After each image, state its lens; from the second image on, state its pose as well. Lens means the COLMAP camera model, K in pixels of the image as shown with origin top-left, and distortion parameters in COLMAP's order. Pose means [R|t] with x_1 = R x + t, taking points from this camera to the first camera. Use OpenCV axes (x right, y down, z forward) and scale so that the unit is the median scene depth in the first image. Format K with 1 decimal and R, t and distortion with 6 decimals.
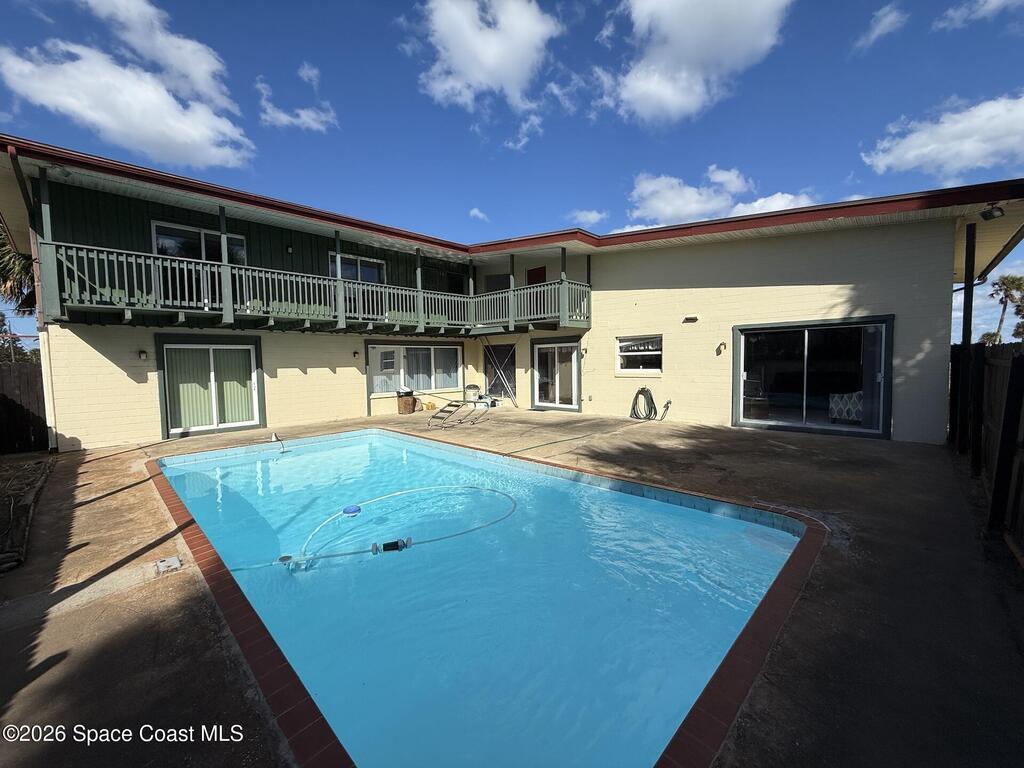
lens RADIAL K [[403.6, 0, 508.2], [0, 403.6, 385.2], [0, 0, 1]] dist [-0.008017, -0.000121]
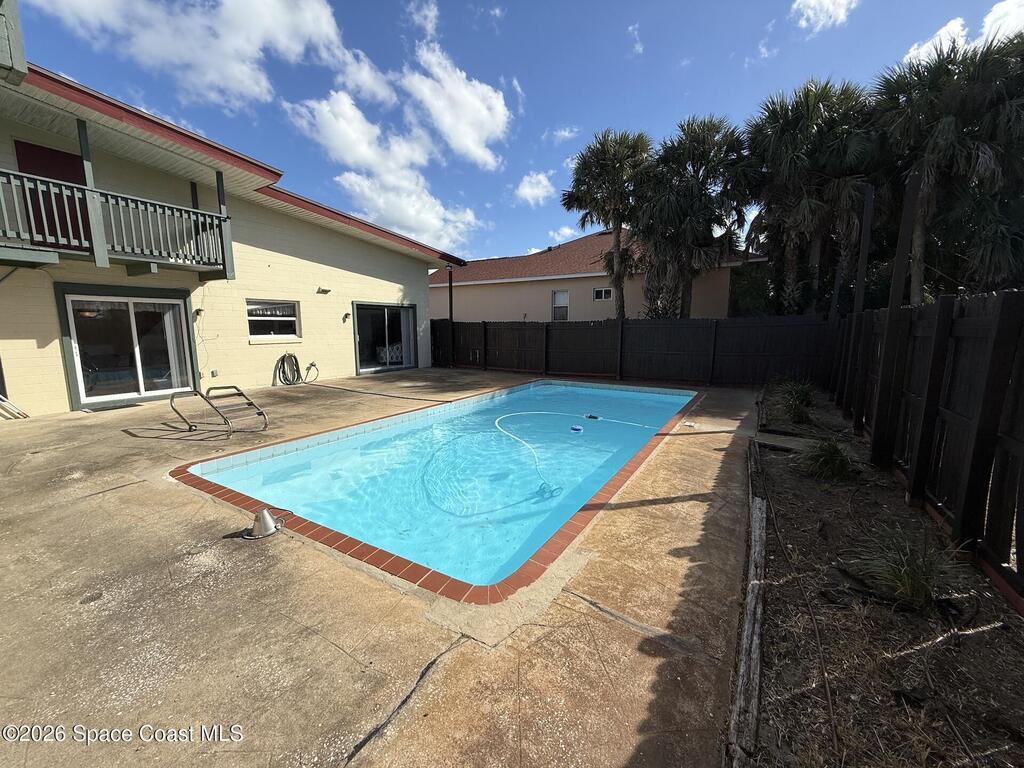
lens RADIAL K [[408.7, 0, 512.0], [0, 408.7, 384.0], [0, 0, 1]] dist [0.000937, -0.000508]
pose [[-0.218561, -0.118954, 0.968546, -0.824821], [0.063039, 0.988748, 0.135660, -0.022878], [-0.973785, 0.090706, -0.208603, 0.719451]]
